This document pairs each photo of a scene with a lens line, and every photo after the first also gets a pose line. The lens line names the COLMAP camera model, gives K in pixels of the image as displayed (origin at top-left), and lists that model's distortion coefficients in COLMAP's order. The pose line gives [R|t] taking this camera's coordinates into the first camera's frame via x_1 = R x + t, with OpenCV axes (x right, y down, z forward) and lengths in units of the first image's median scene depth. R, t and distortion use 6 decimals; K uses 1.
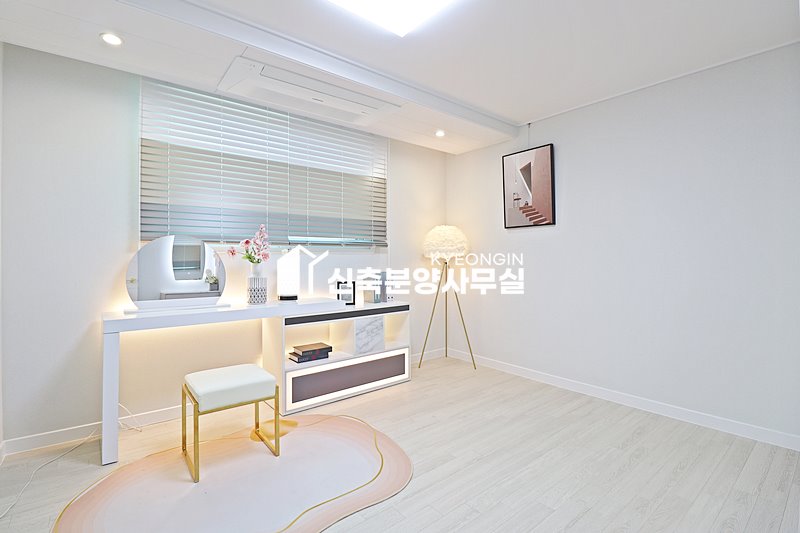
lens RADIAL K [[370.6, 0, 398.4], [0, 370.6, 262.4], [0, 0, 1]] dist [-0.009160, -0.007341]
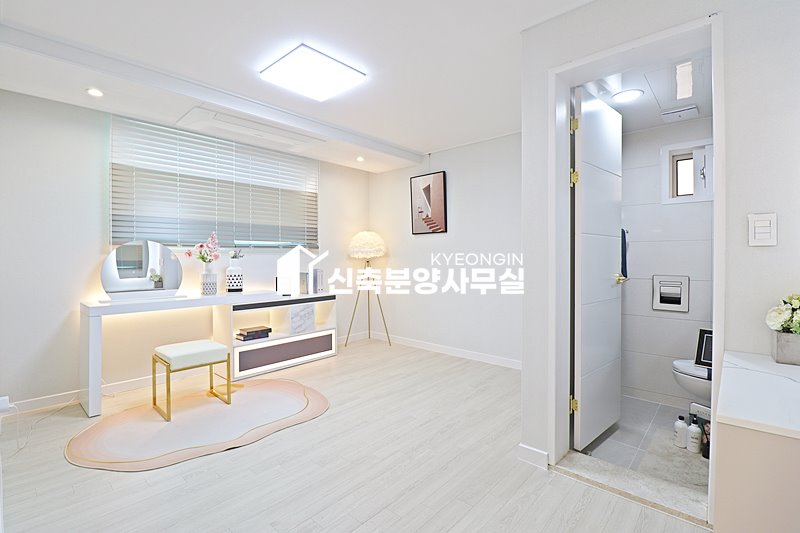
lens RADIAL K [[370.6, 0, 401.1], [0, 370.6, 264.6], [0, 0, 1]] dist [-0.009160, -0.007341]
pose [[0.988525, -0.003995, 0.151006, 0.070901], [0.002474, 0.999944, 0.010256, -0.001786], [-0.151039, -0.009765, 0.988480, -0.327345]]
